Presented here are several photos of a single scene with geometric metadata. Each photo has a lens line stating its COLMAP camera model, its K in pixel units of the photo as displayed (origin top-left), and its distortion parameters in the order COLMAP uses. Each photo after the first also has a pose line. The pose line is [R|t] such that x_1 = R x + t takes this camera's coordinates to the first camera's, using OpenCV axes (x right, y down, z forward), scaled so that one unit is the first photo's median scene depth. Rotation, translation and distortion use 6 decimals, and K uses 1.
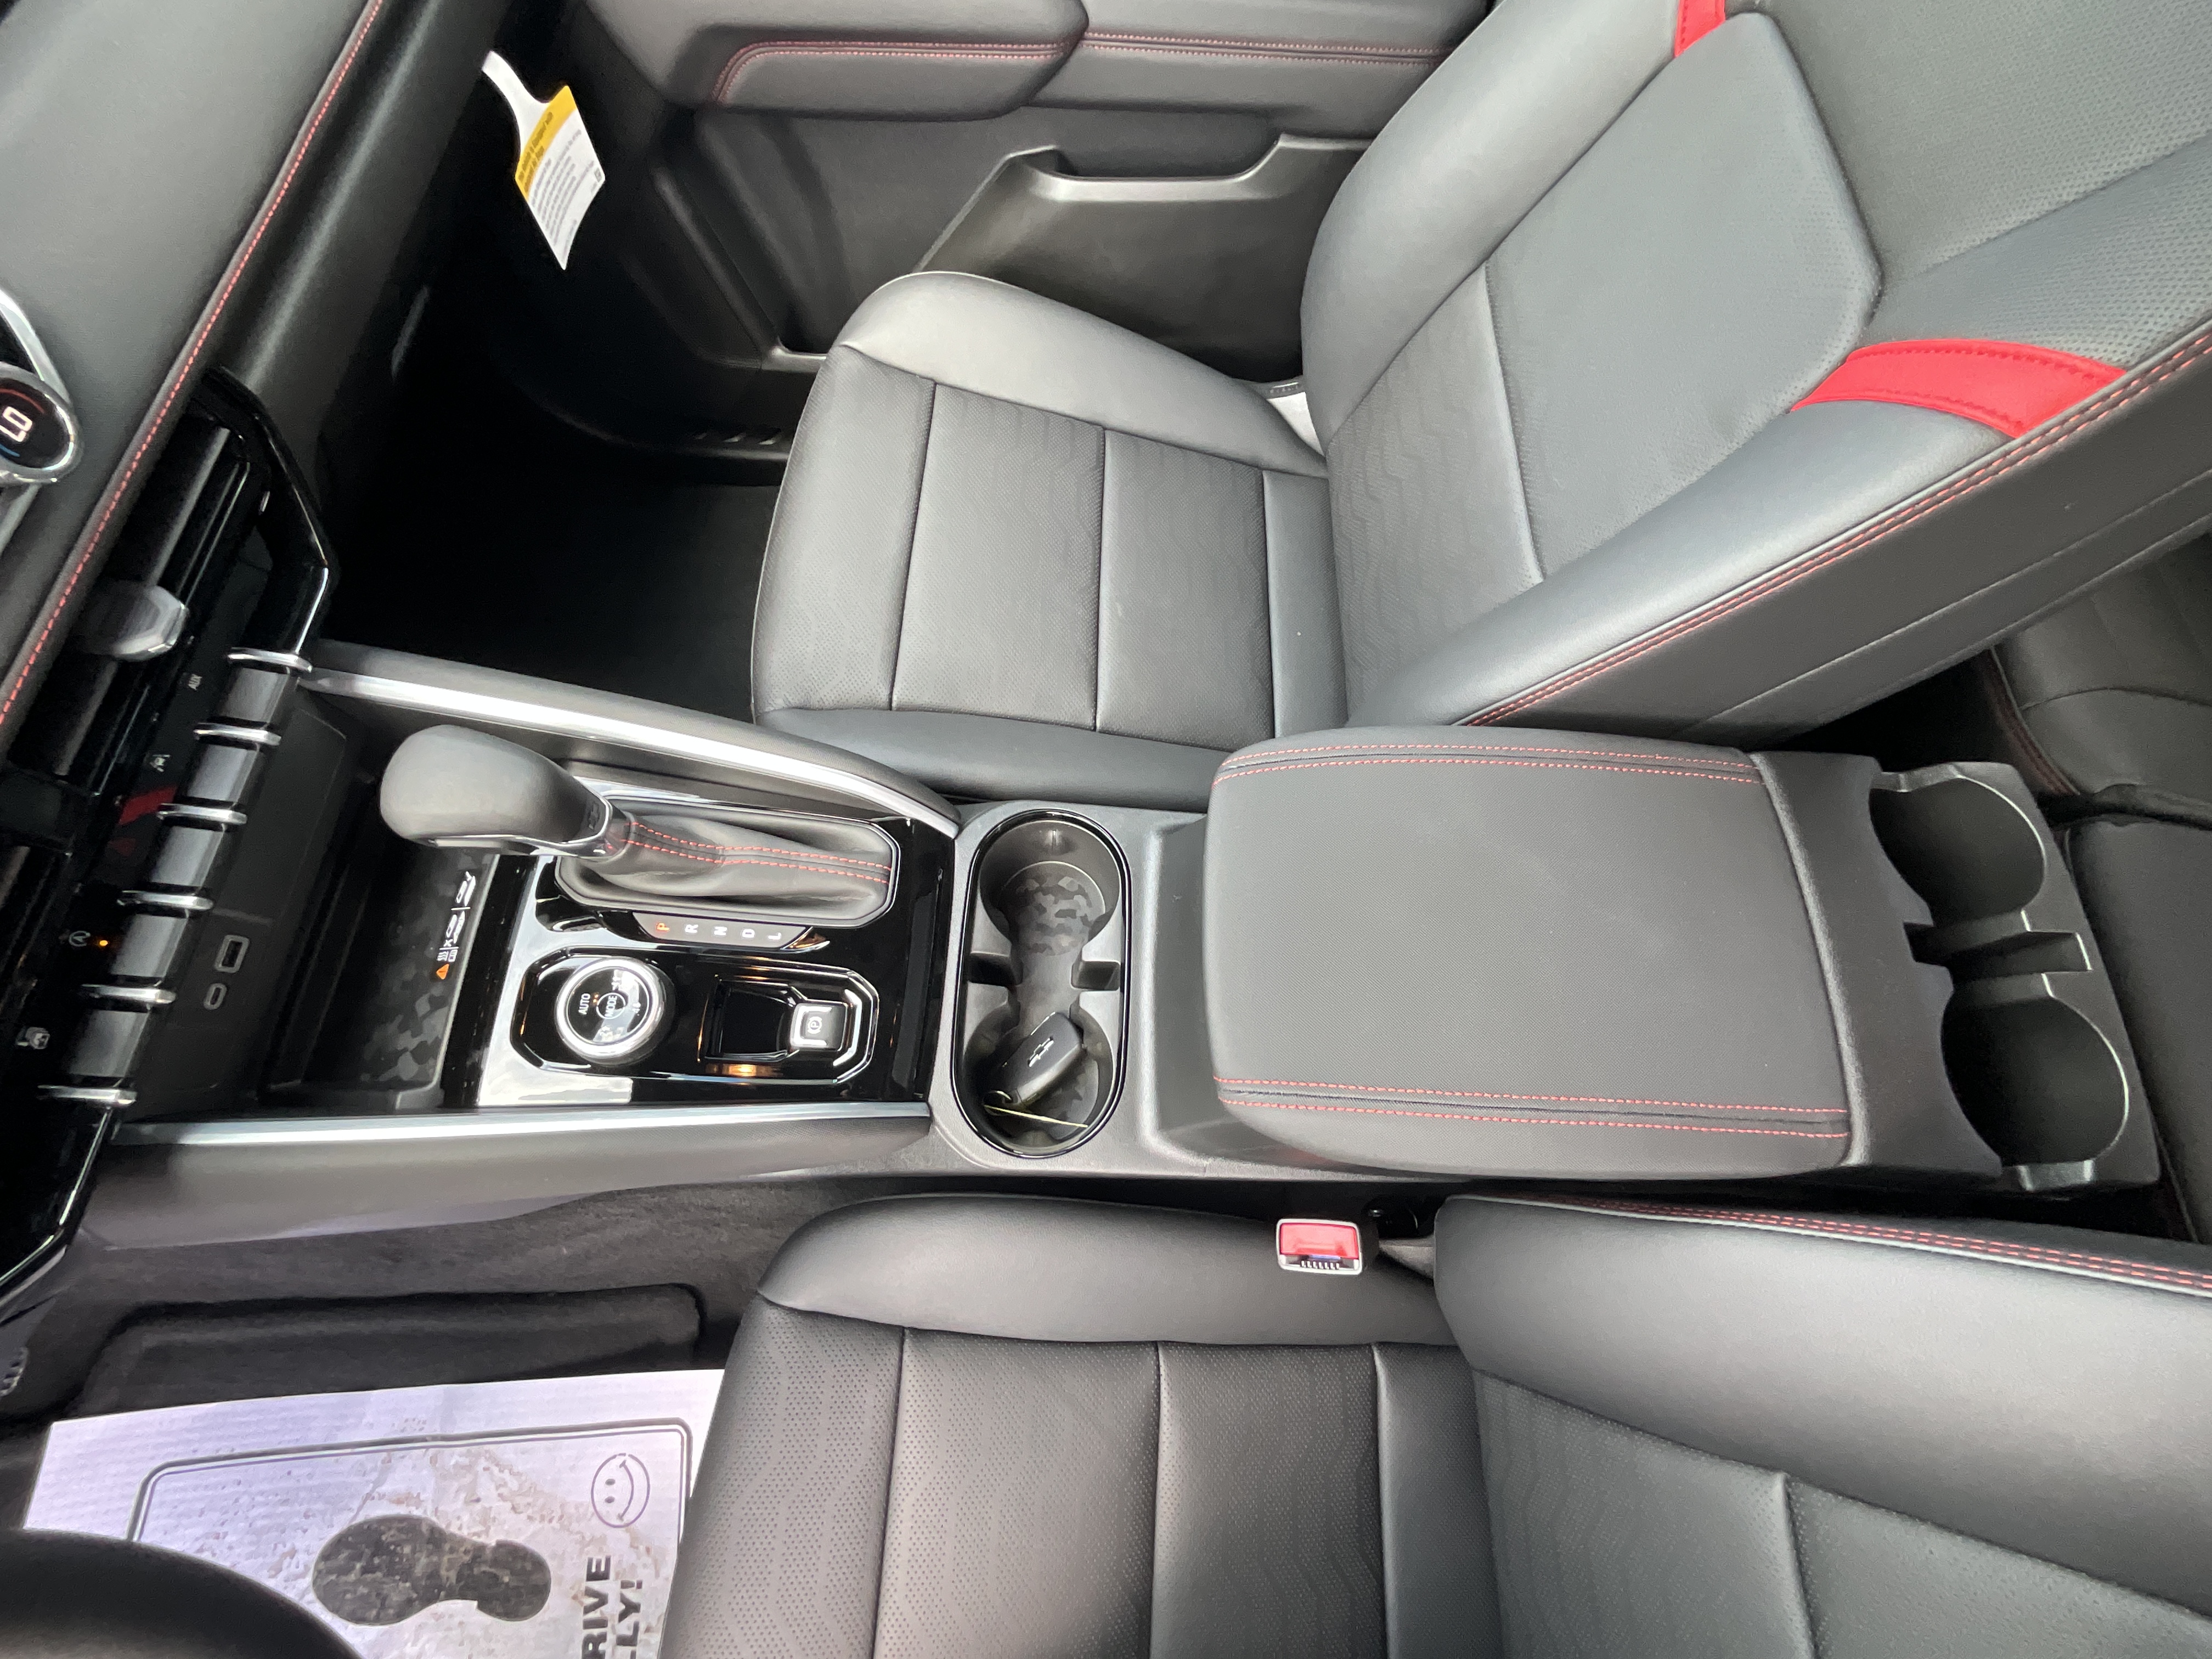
lens RADIAL K [[887.4, 0, 1099.9], [0, 887.4, 830.3], [0, 0, 1]] dist [0.000927, 0.000858]
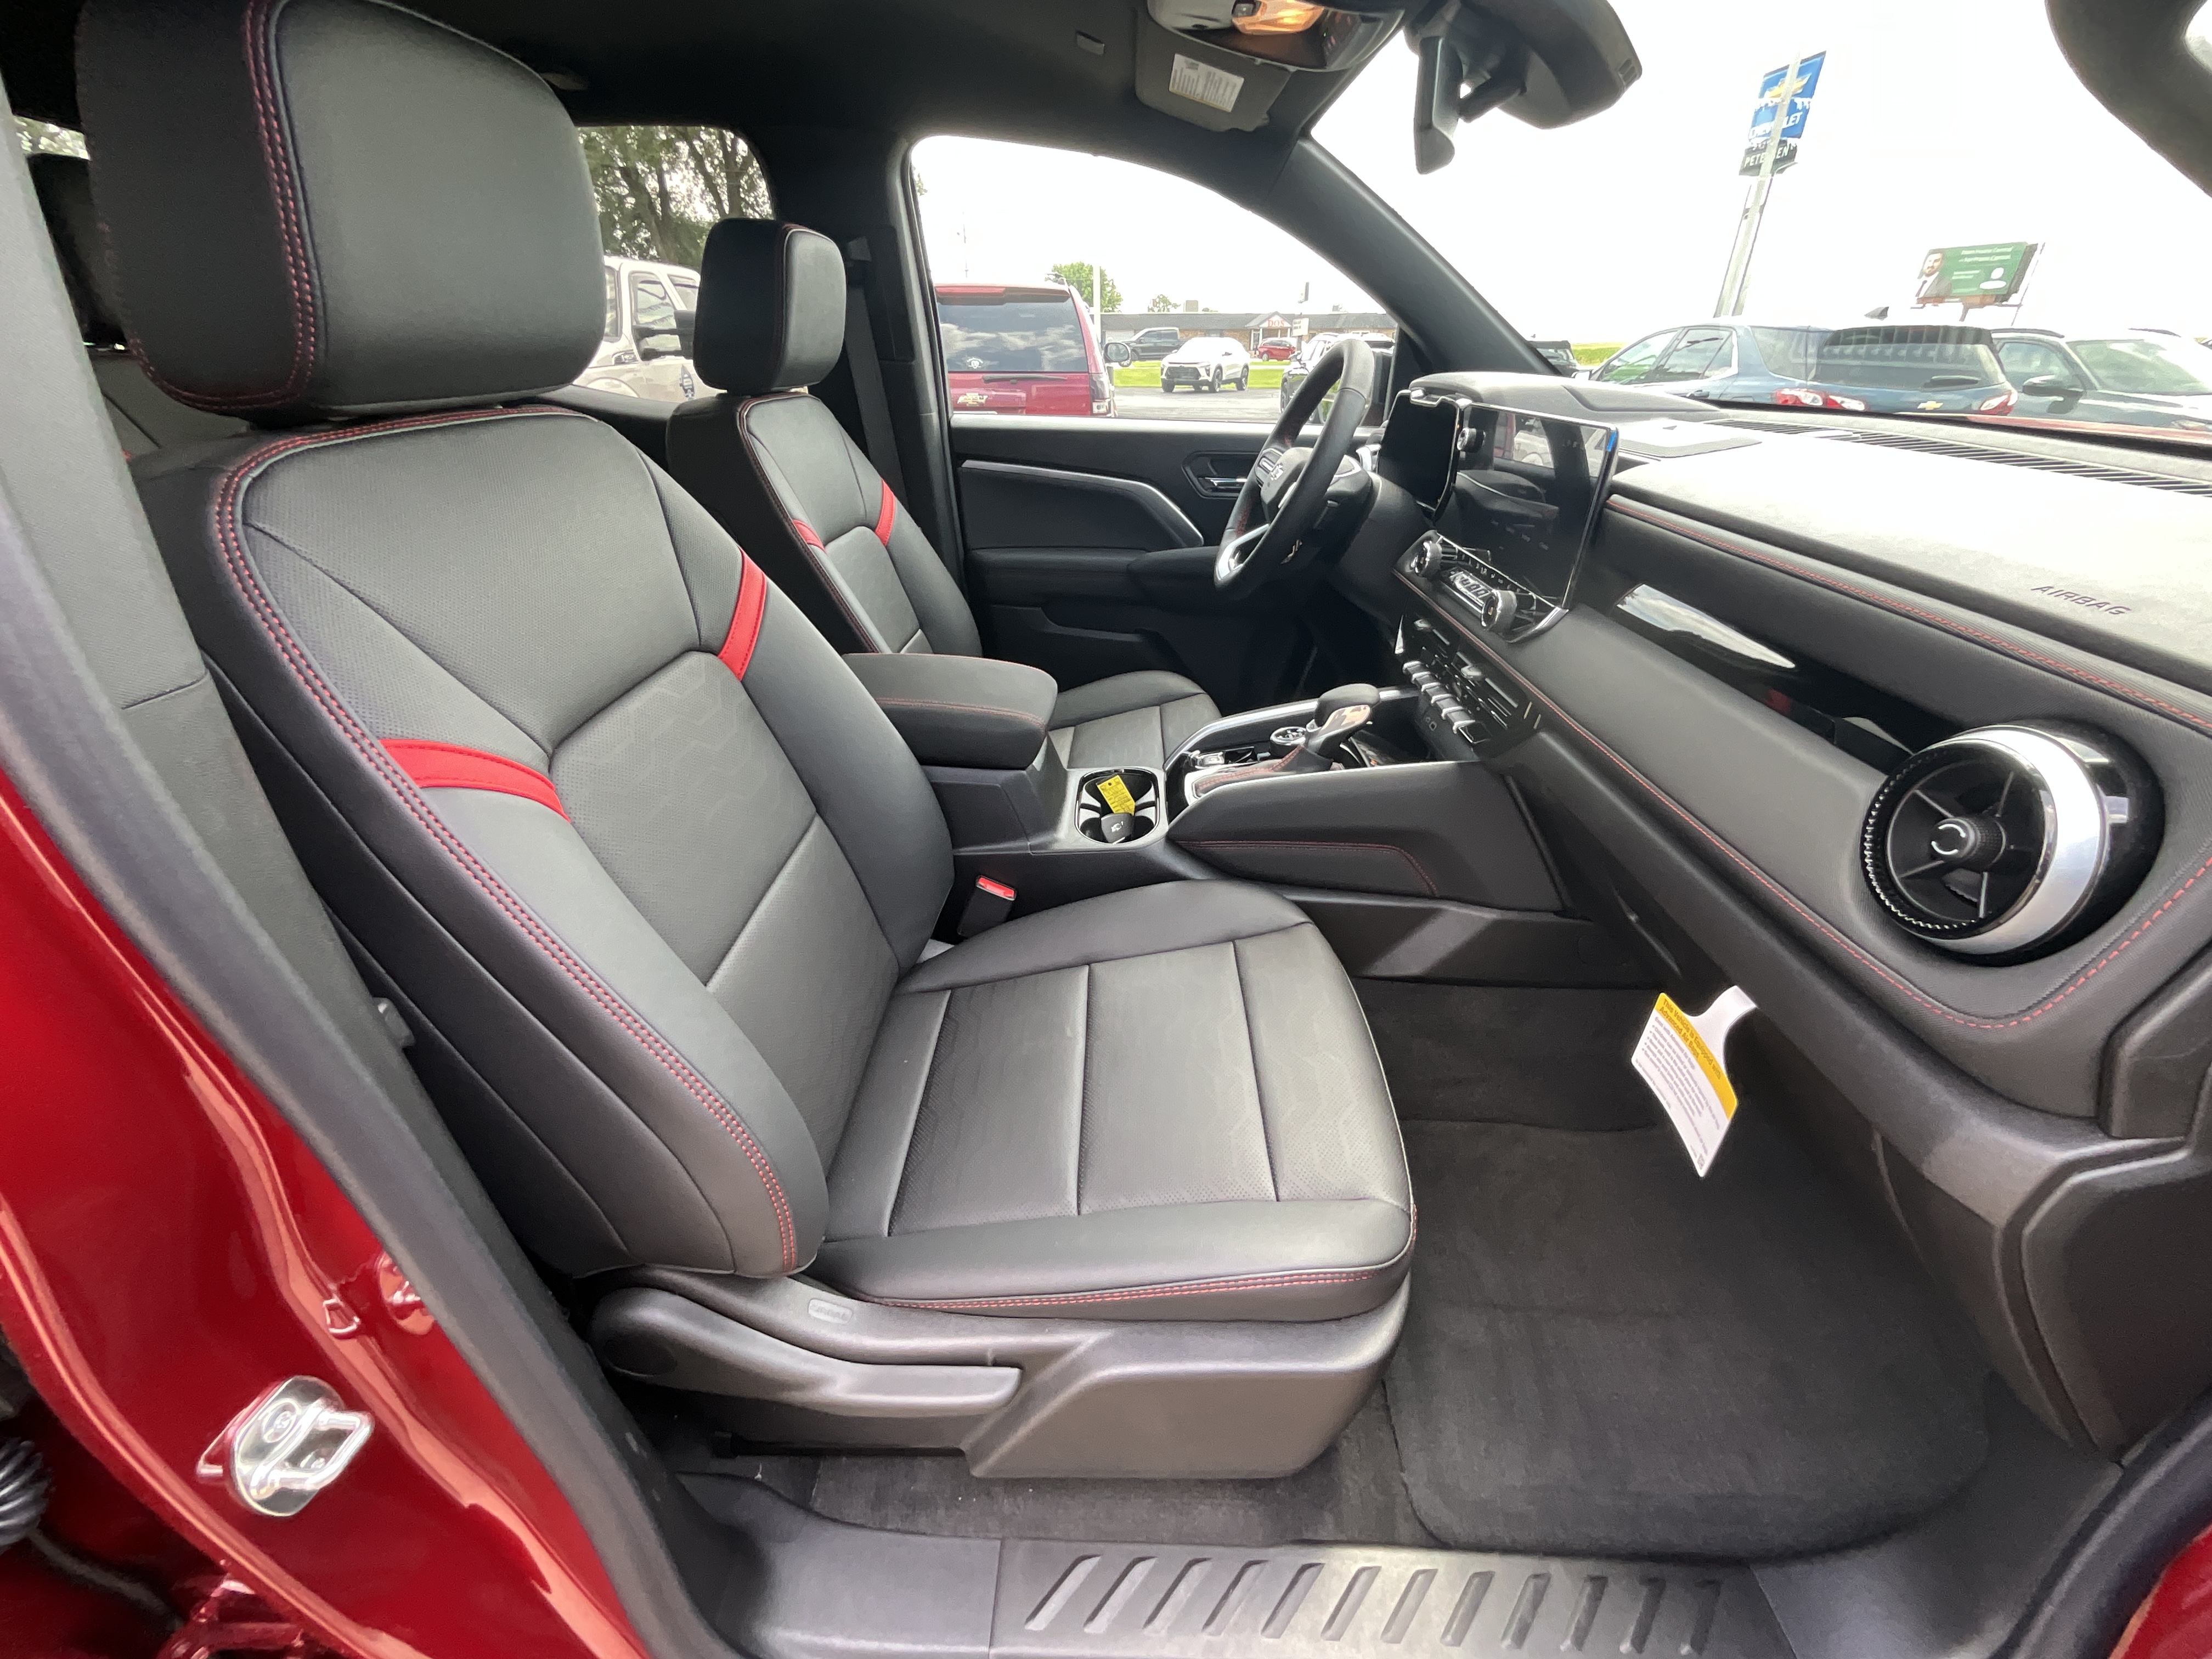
lens RADIAL K [[887.4, 0, 1109.0], [0, 887.4, 824.7], [0, 0, 1]] dist [0.000927, 0.000858]
pose [[-0.997424, -0.059624, -0.039878, 0.042126], [-0.032190, -0.124763, 0.991664, -1.879310], [-0.064103, 0.990393, 0.122522, 0.791185]]
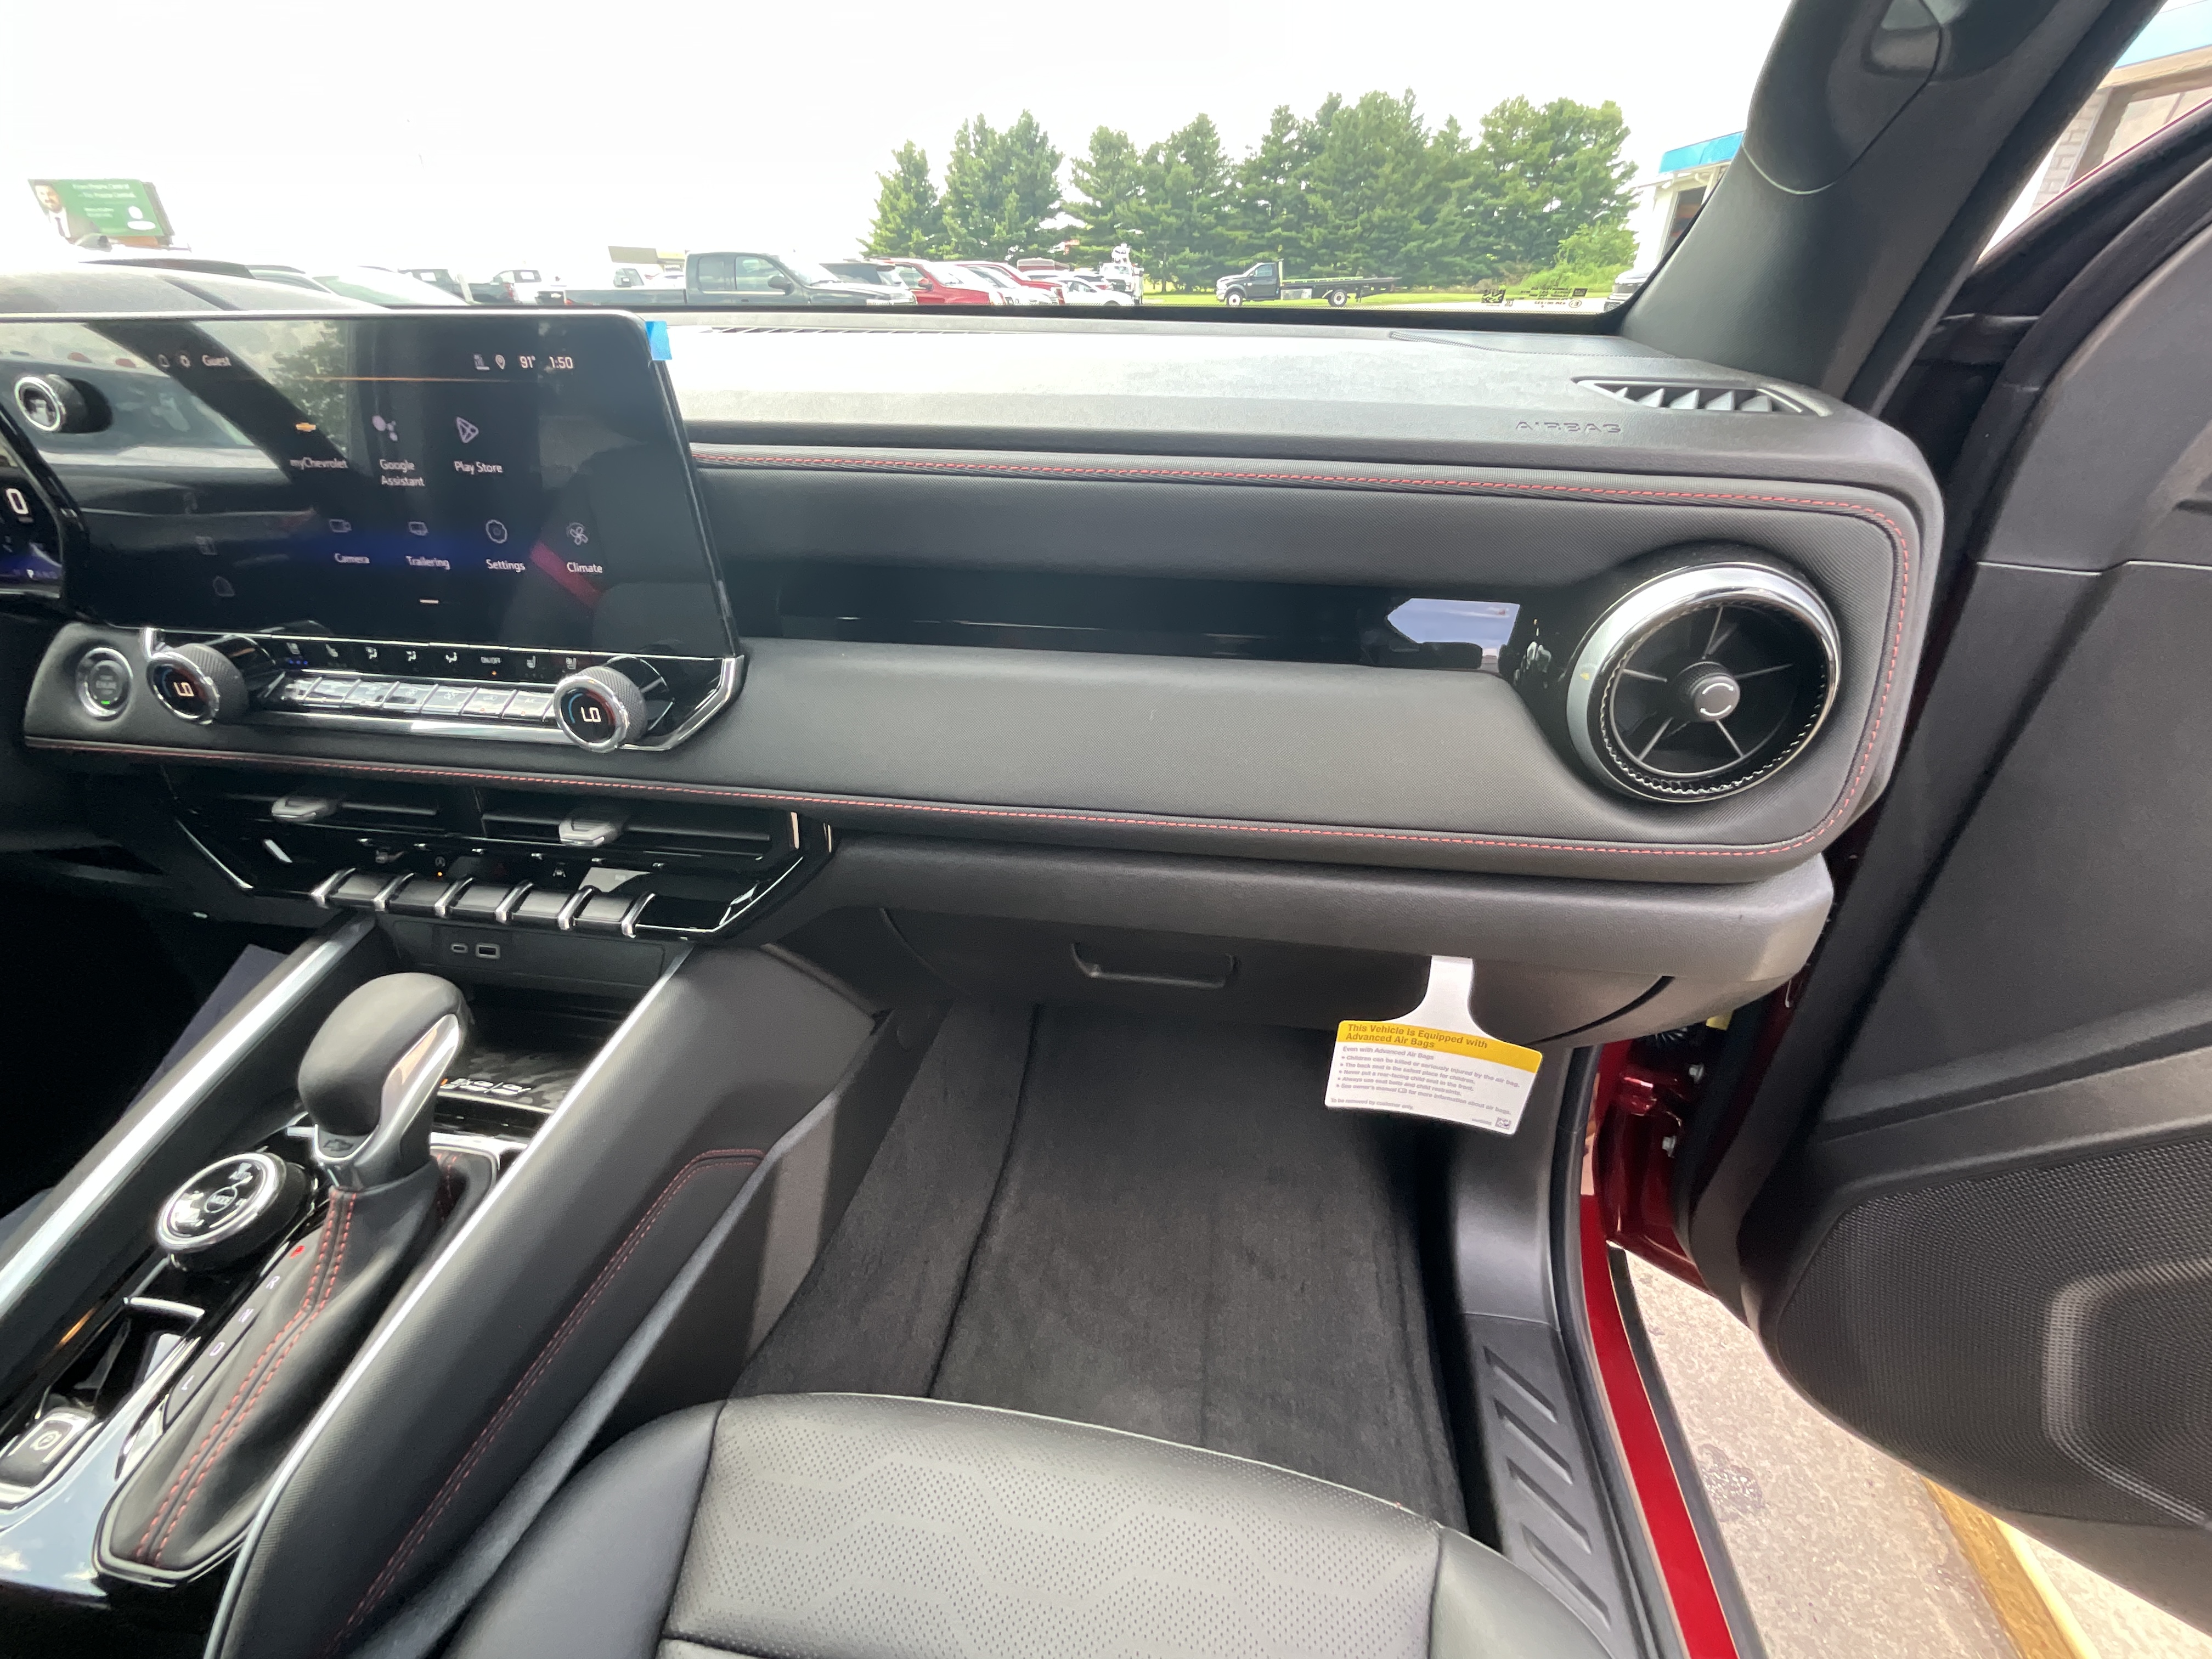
lens RADIAL K [[887.4, 0, 1101.7], [0, 887.4, 824.3], [0, 0, 1]] dist [0.000927, 0.000858]
pose [[-0.127834, 0.455231, -0.881149, 0.004106], [-0.924503, 0.266983, 0.272057, -0.875837], [0.359101, 0.849402, 0.386733, 0.498704]]
